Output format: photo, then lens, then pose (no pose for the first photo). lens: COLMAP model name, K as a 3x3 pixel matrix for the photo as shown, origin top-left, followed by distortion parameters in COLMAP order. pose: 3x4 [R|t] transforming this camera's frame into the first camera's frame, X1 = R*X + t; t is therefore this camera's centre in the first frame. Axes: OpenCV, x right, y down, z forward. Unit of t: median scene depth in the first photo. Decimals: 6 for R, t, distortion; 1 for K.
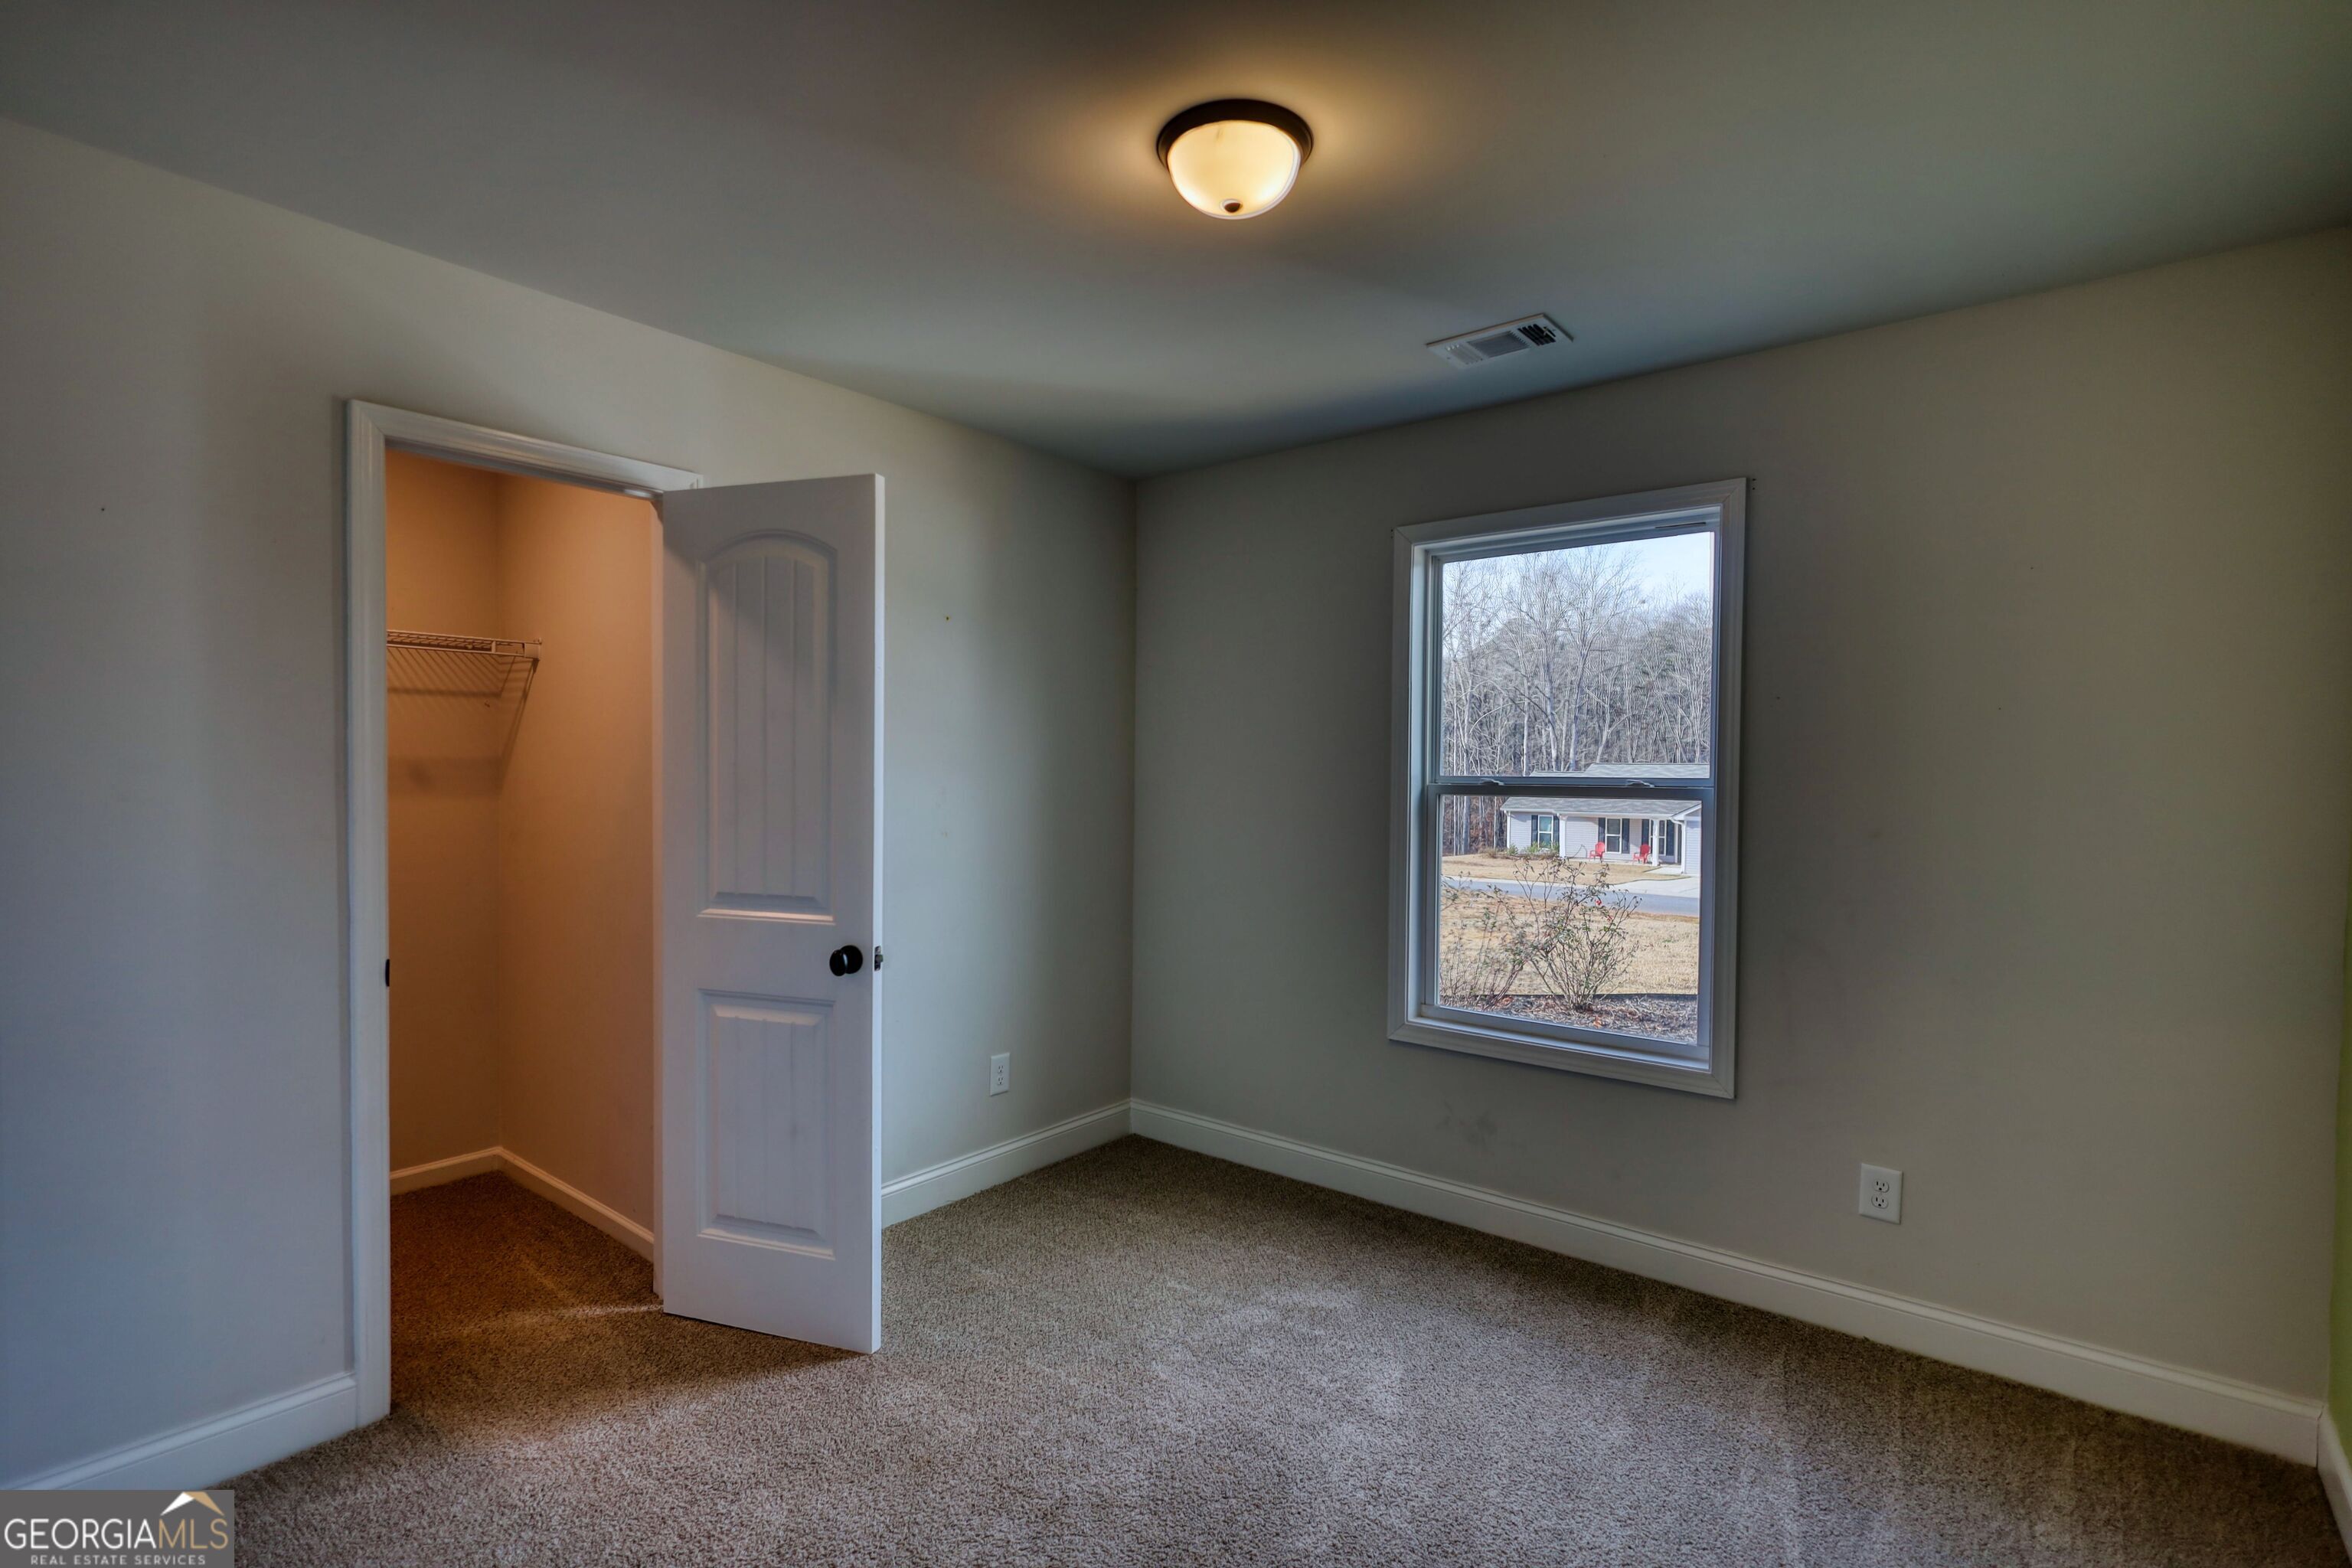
lens RADIAL K [[1093.6, 0, 1166.0], [0, 1093.6, 788.0], [0, 0, 1]] dist [-0.004515, -0.000093]
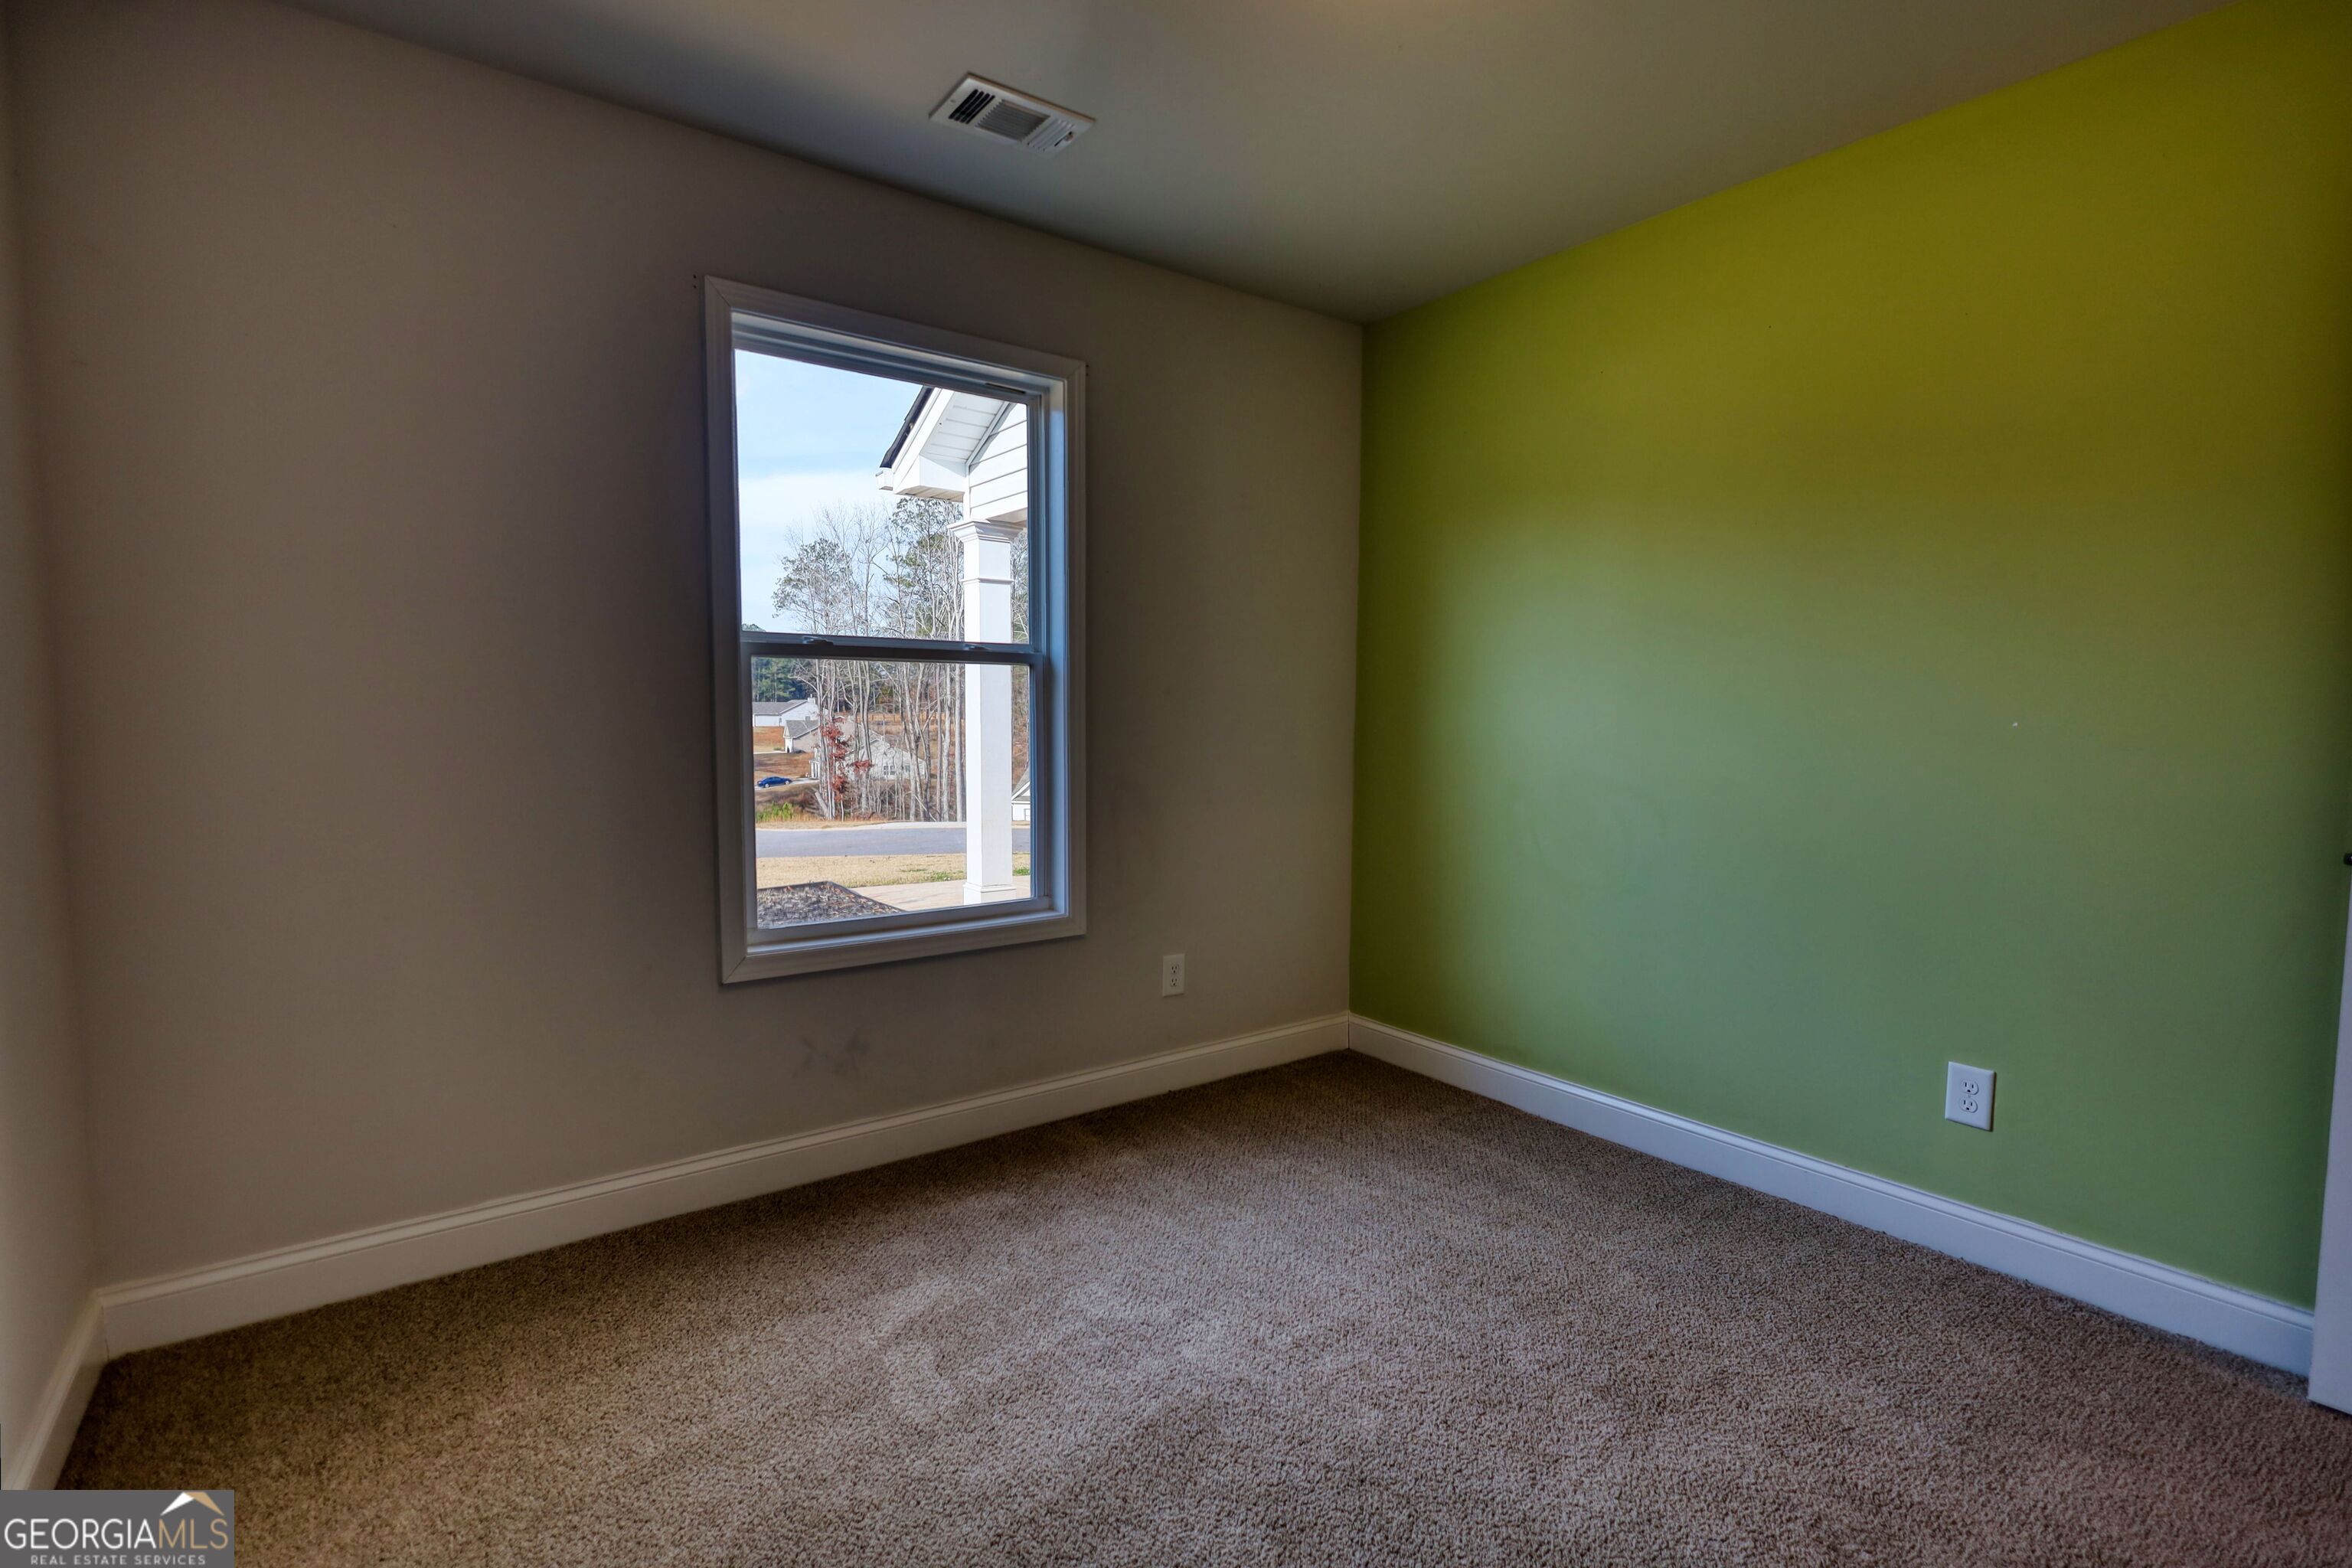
lens RADIAL K [[1093.6, 0, 1178.9], [0, 1093.6, 796.5], [0, 0, 1]] dist [-0.004515, -0.000093]
pose [[0.262680, -0.088109, 0.960852, -0.488946], [0.018155, 0.996097, 0.086378, 0.050540], [-0.964712, -0.005245, 0.263255, 0.595022]]
